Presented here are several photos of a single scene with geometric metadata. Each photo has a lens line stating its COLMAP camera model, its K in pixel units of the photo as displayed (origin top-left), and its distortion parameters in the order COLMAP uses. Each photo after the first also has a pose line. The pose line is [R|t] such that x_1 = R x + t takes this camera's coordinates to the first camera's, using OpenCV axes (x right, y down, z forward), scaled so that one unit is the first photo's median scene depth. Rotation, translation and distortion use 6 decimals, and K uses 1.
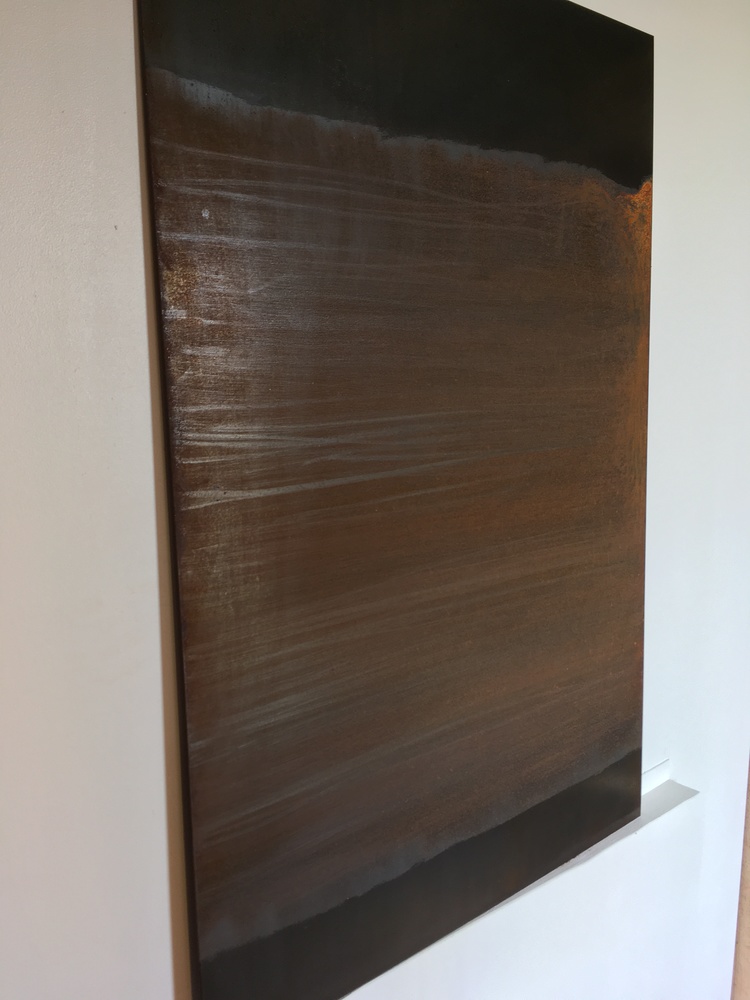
lens RADIAL K [[854.9, 0, 376.2], [0, 854.9, 503.4], [0, 0, 1]] dist [0.062277, -0.052420]
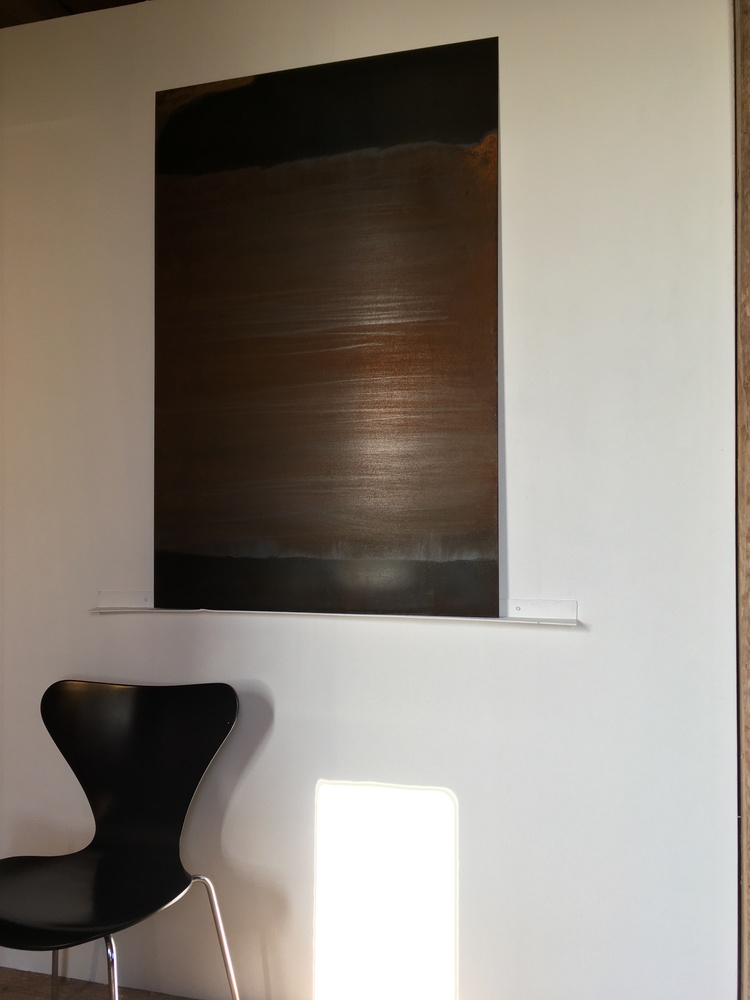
lens RADIAL K [[854.9, 0, 376.6], [0, 854.9, 498.8], [0, 0, 1]] dist [0.062277, -0.052420]
pose [[0.551927, 0.008193, -0.833852, 1.440890], [-0.135284, 0.987585, -0.079841, 0.364965], [0.822845, 0.156873, 0.546183, 0.177783]]
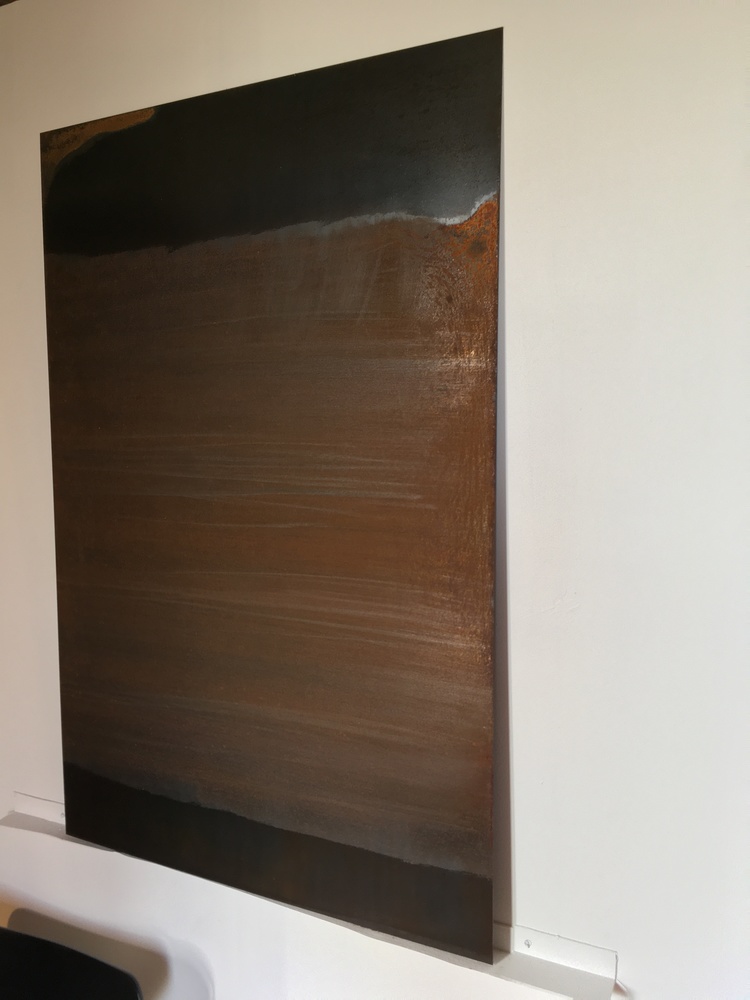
lens RADIAL K [[854.9, 0, 373.9], [0, 854.9, 499.7], [0, 0, 1]] dist [0.062277, -0.052420]
pose [[0.373985, 0.114816, -0.920300, 1.124042], [-0.139572, 0.987974, 0.066541, -0.128991], [0.916873, 0.103563, 0.385512, 0.625075]]
